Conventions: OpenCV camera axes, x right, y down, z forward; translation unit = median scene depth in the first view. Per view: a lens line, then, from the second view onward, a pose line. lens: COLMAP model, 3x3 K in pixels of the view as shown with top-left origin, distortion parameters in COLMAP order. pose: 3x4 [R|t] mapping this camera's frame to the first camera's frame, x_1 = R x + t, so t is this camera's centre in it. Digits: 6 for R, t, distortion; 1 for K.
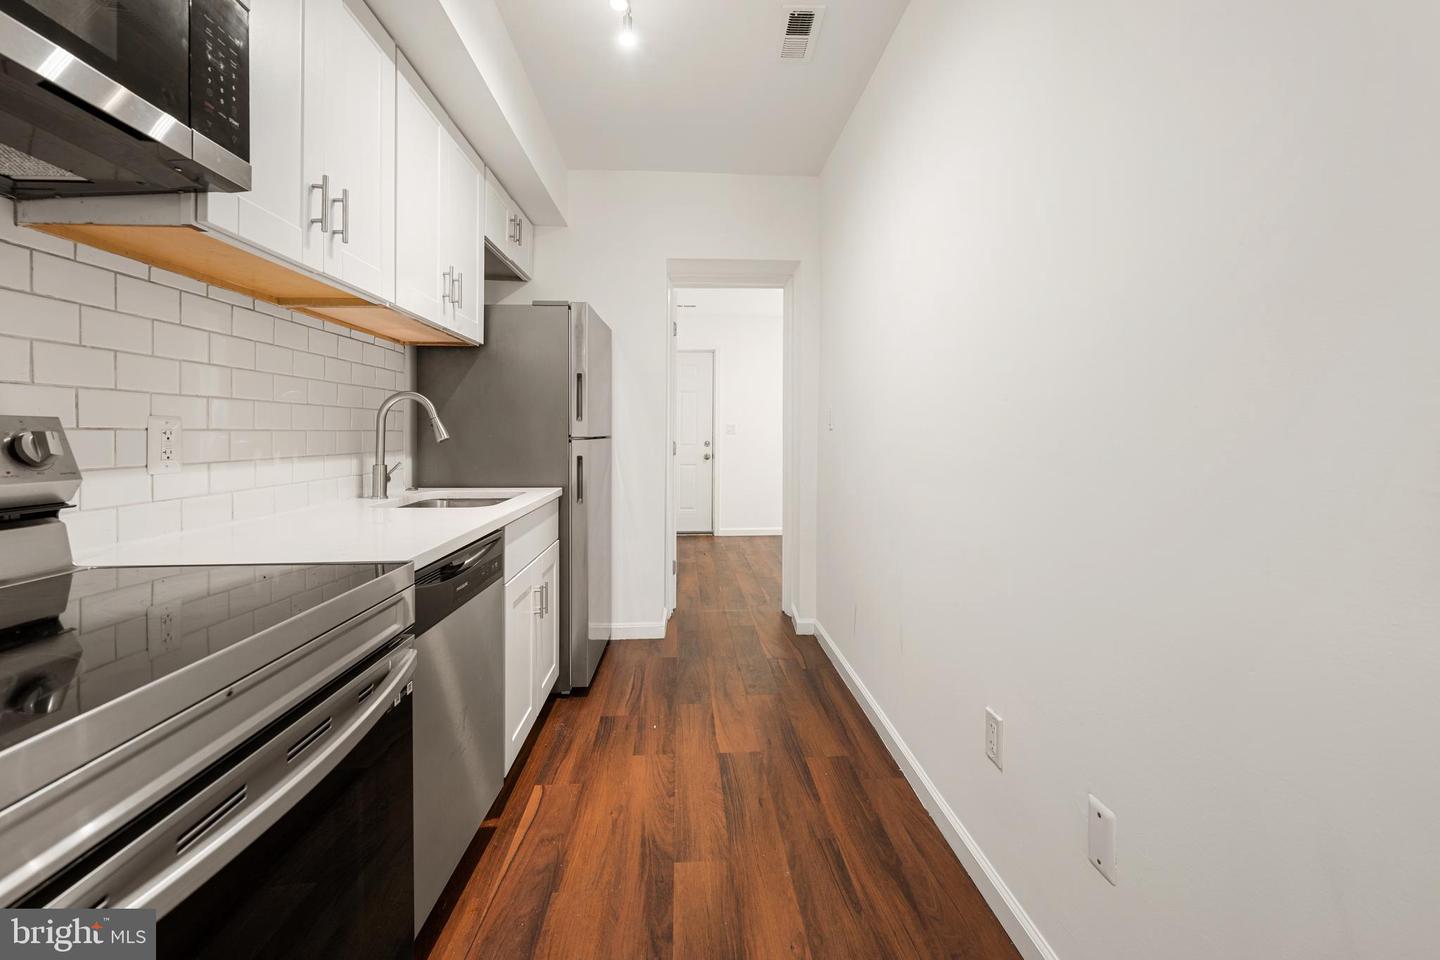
lens RADIAL K [[609.7, 0, 727.0], [0, 609.7, 435.7], [0, 0, 1]] dist [0.000387, -0.000013]
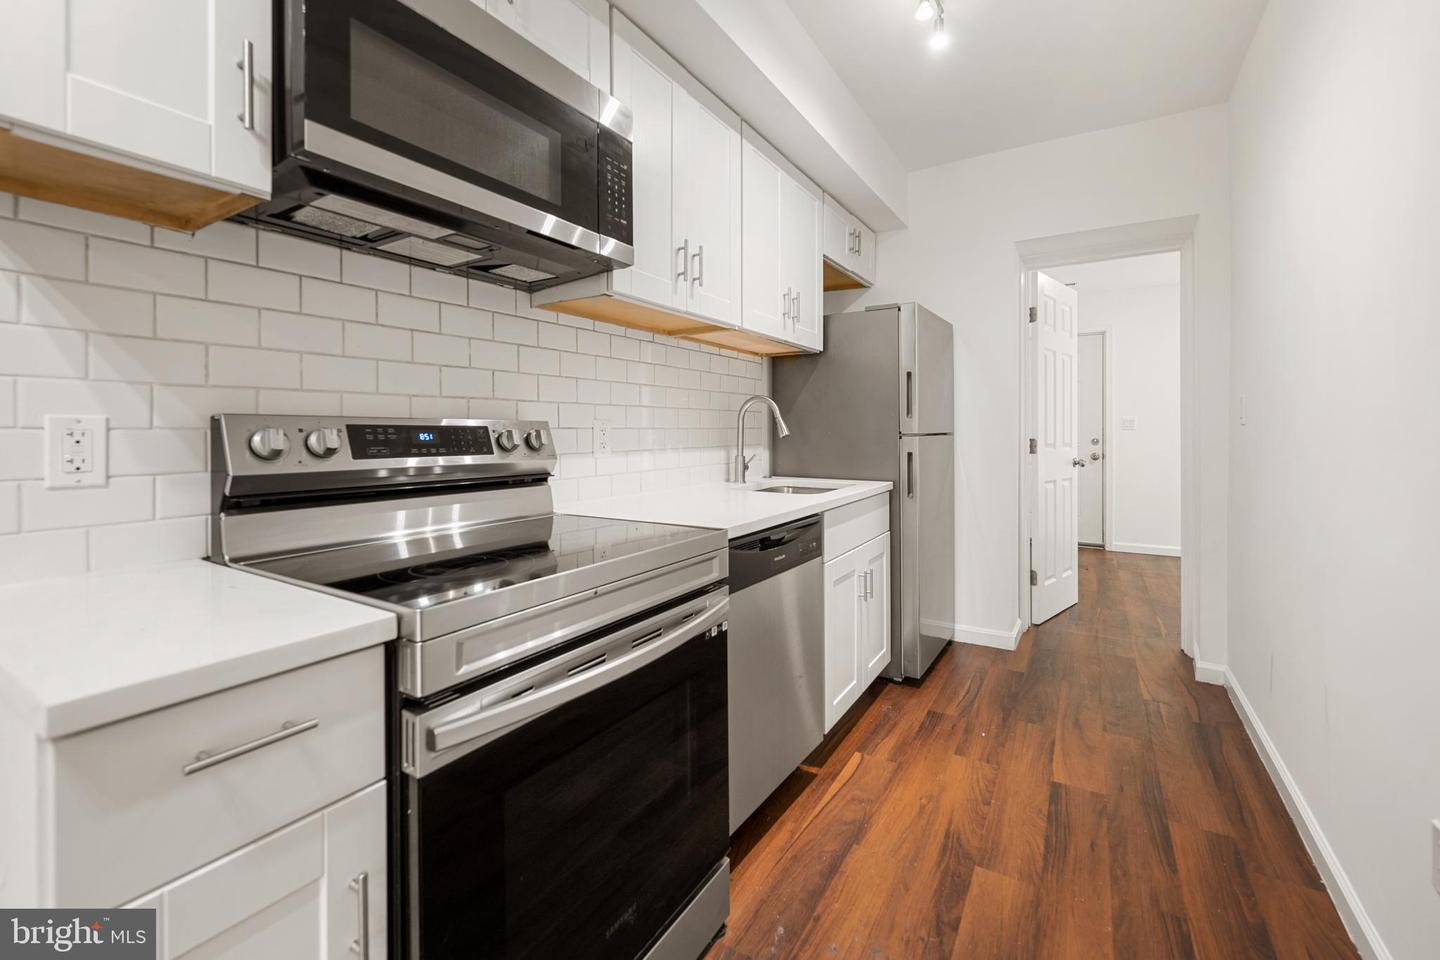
lens RADIAL K [[615.1, 0, 715.5], [0, 615.1, 432.2], [0, 0, 1]] dist [-0.000389, -0.000060]
pose [[0.811607, 0.000609, -0.584203, 0.131695], [-0.000474, 1.000000, 0.000384, -0.000845], [0.584203, -0.000035, 0.811607, -0.045400]]
